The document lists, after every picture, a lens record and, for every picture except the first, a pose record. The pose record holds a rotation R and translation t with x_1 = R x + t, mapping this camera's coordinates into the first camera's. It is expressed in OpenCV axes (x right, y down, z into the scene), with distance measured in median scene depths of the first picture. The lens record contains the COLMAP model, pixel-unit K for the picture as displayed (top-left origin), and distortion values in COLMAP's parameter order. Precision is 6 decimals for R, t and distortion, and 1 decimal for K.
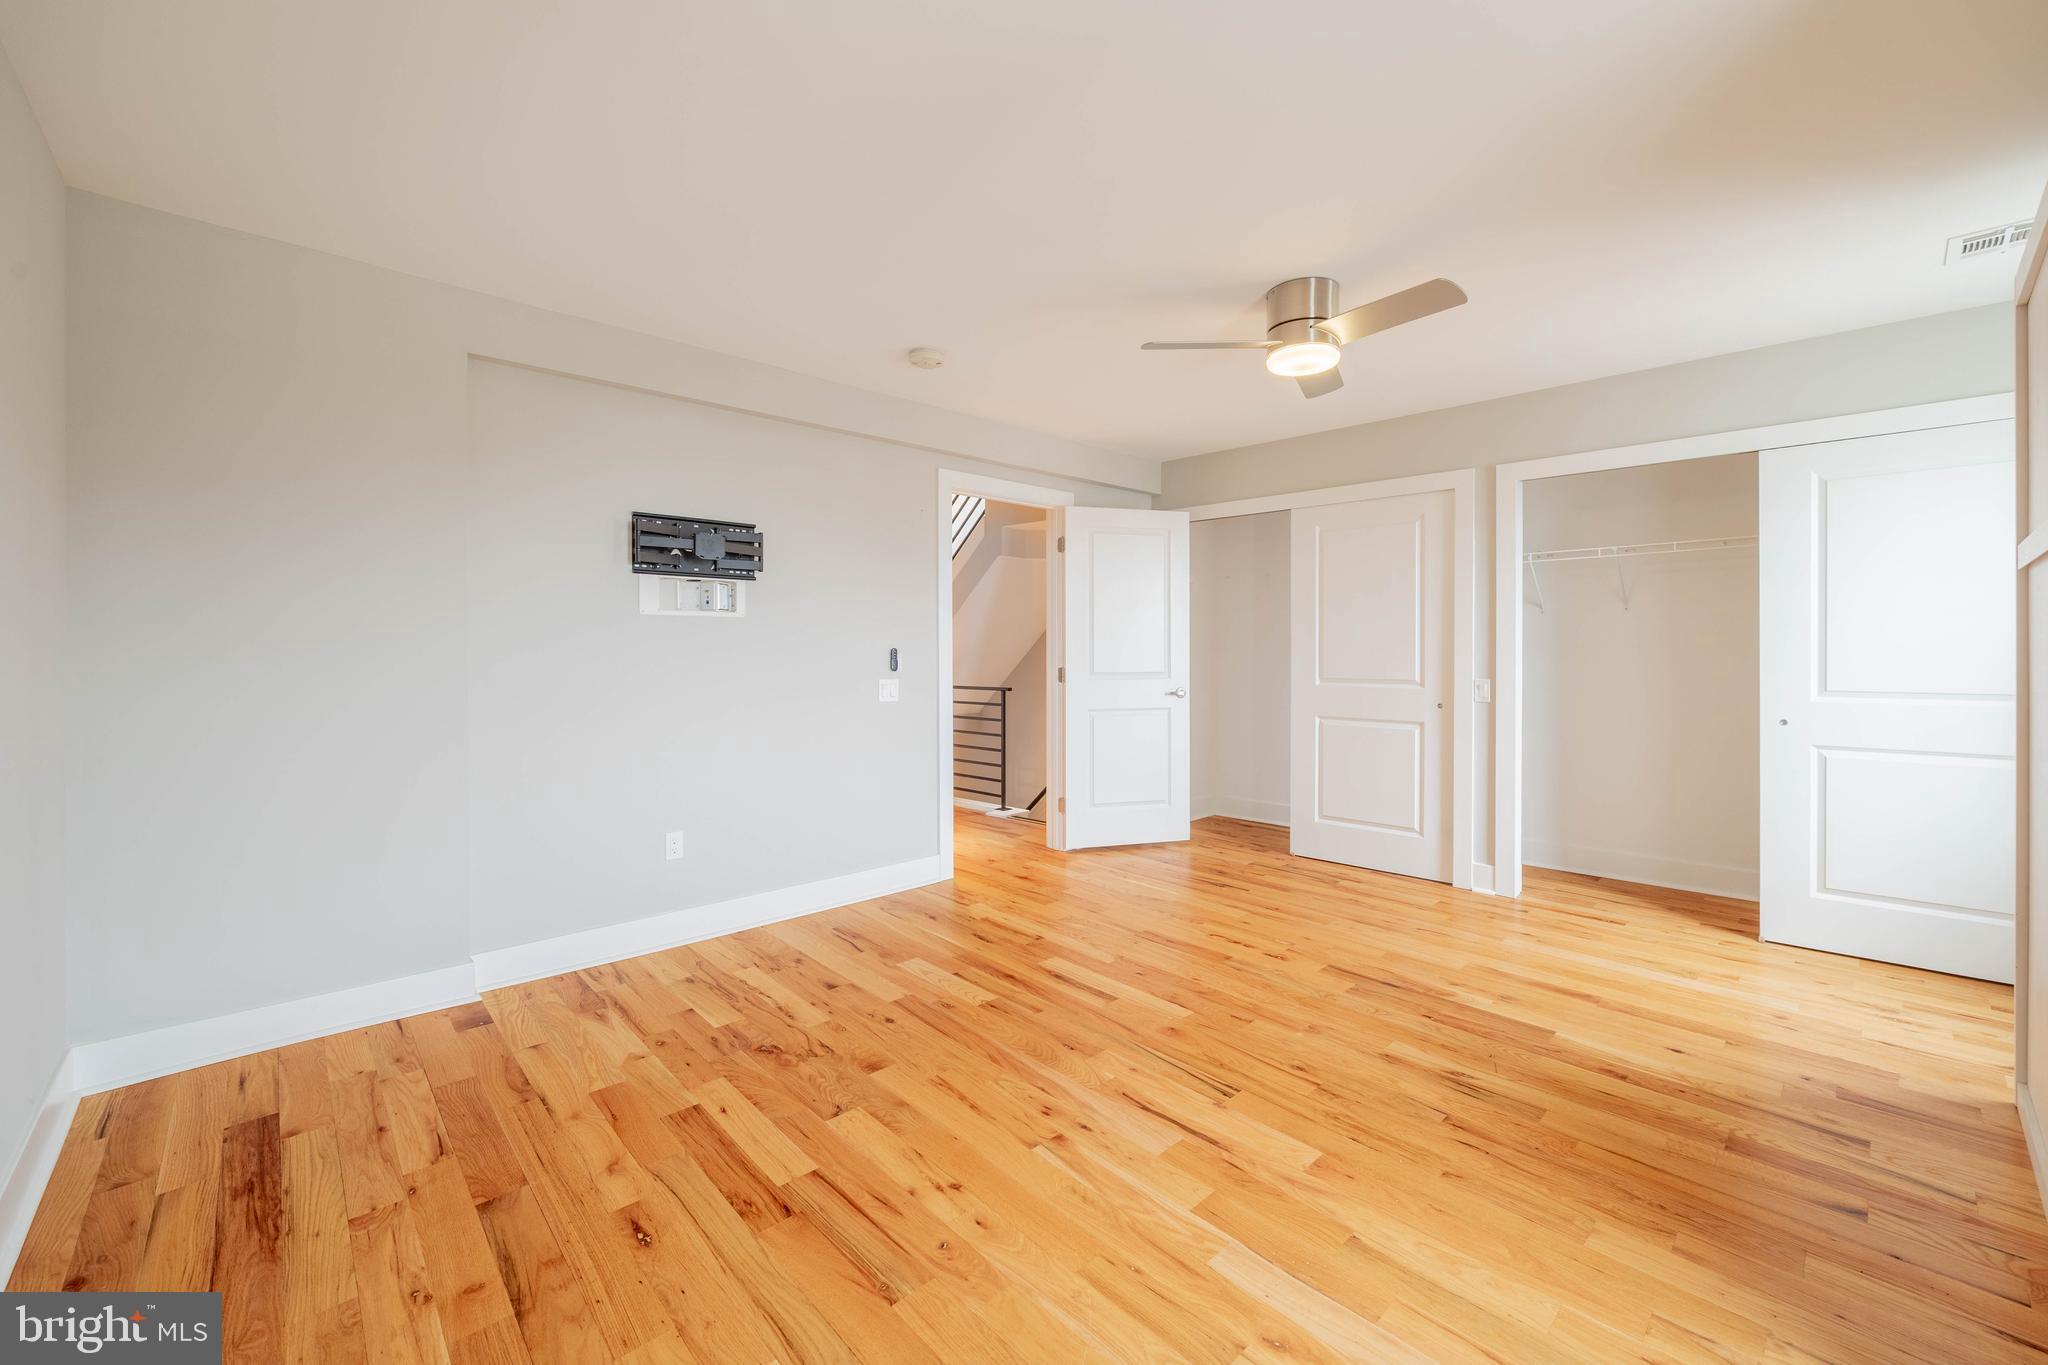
lens RADIAL K [[810.1, 0, 1054.1], [0, 810.1, 654.1], [0, 0, 1]] dist [-0.000452, -0.000118]
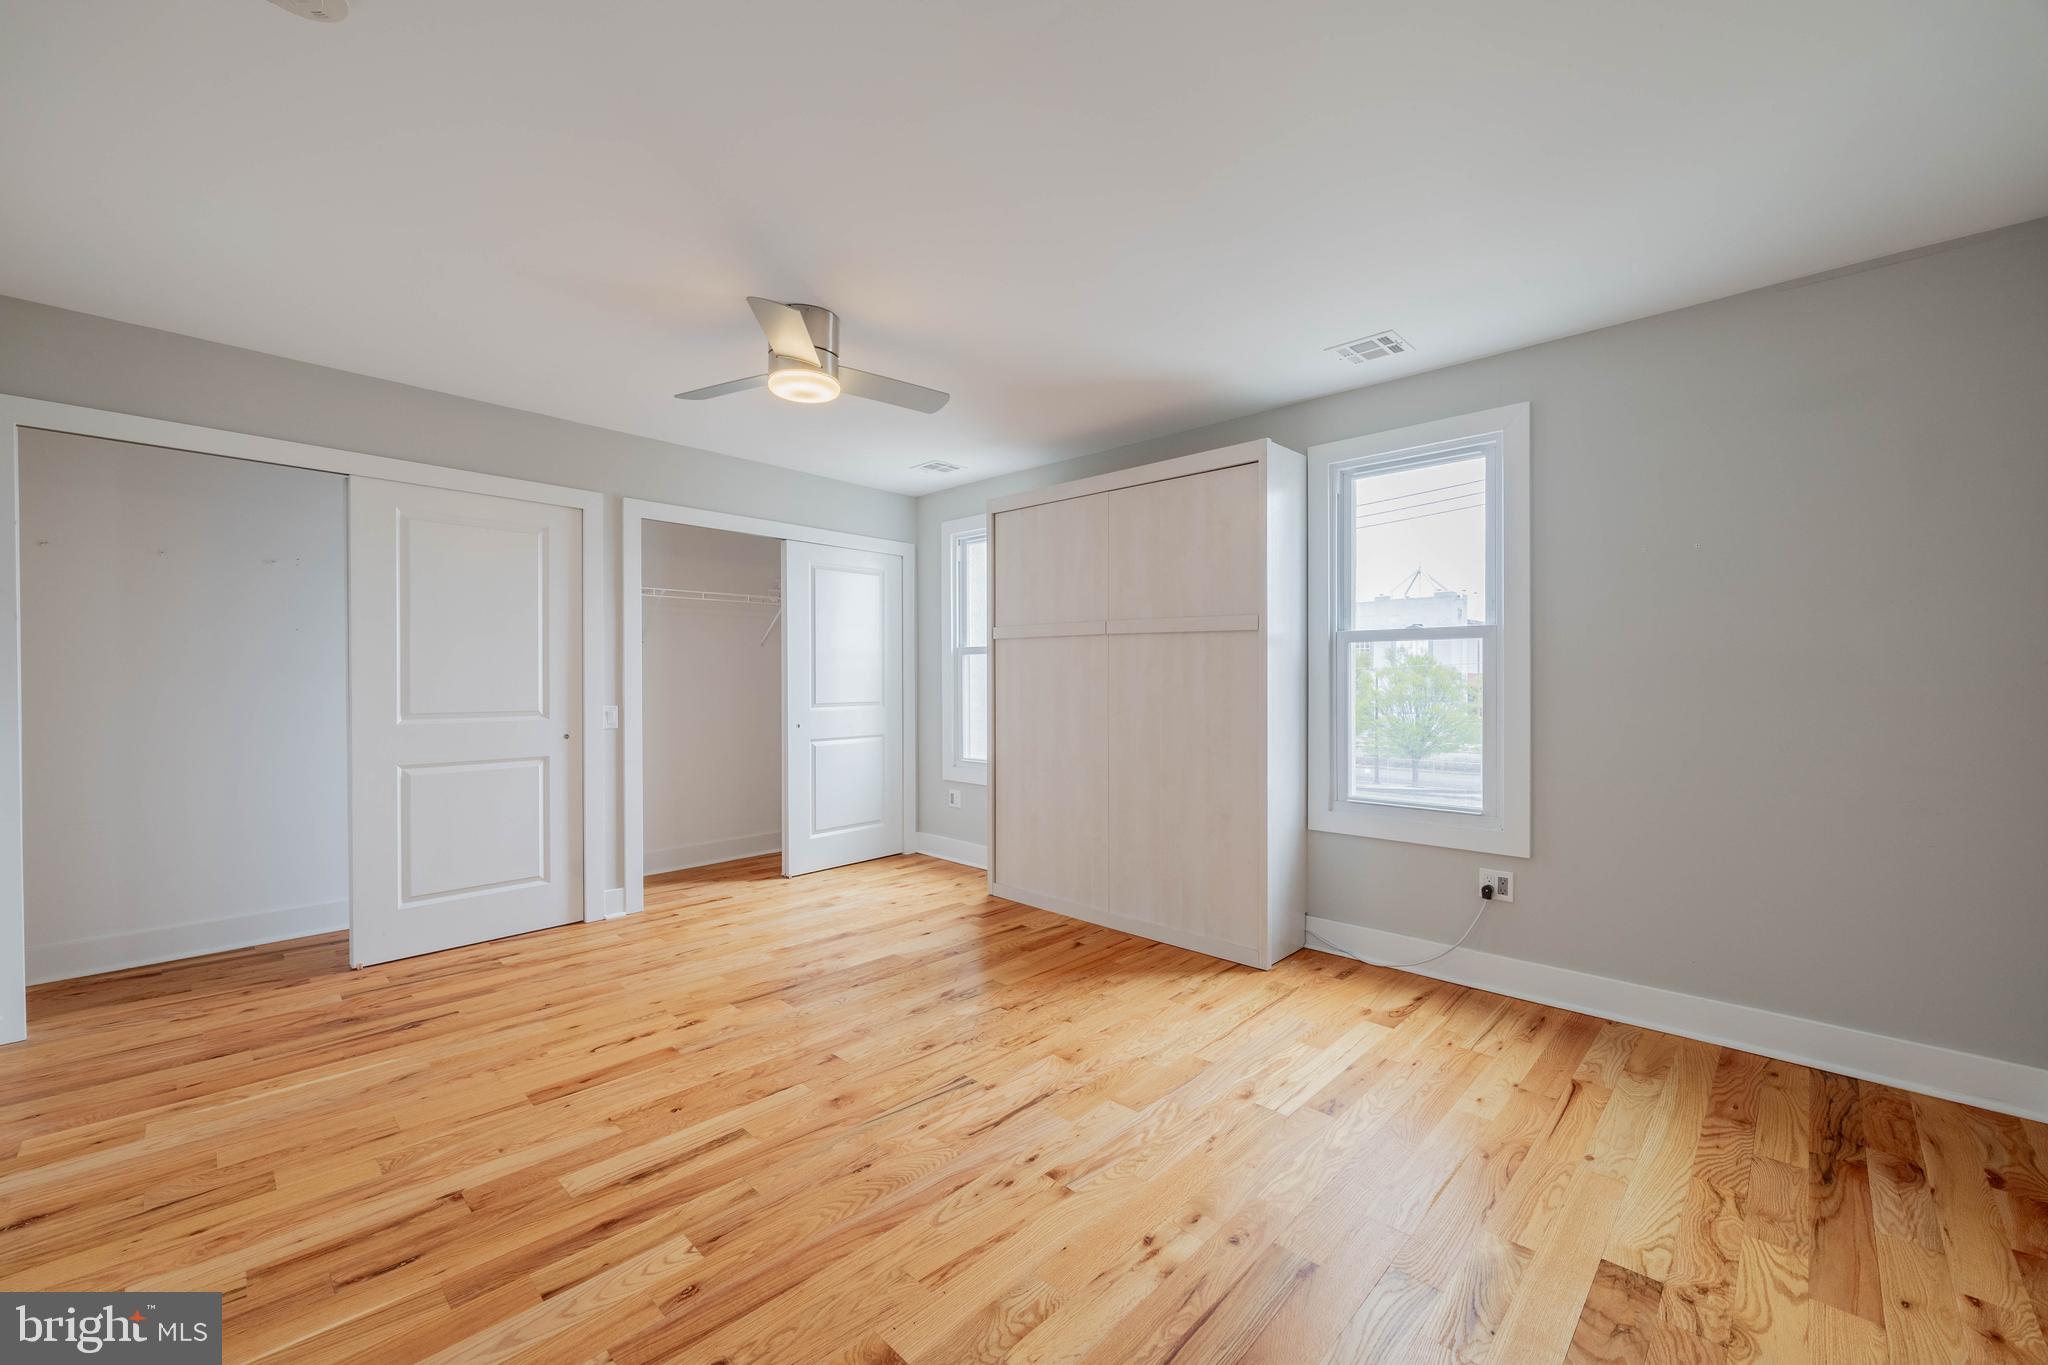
lens RADIAL K [[789.8, 0, 1011.6], [0, 789.8, 681.0], [0, 0, 1]] dist [-0.000601, -0.000222]
pose [[-0.006980, -0.002432, 0.999973, -0.581369], [0.003767, 0.999990, 0.002458, -0.000756], [-0.999969, 0.003784, -0.006971, 0.648027]]
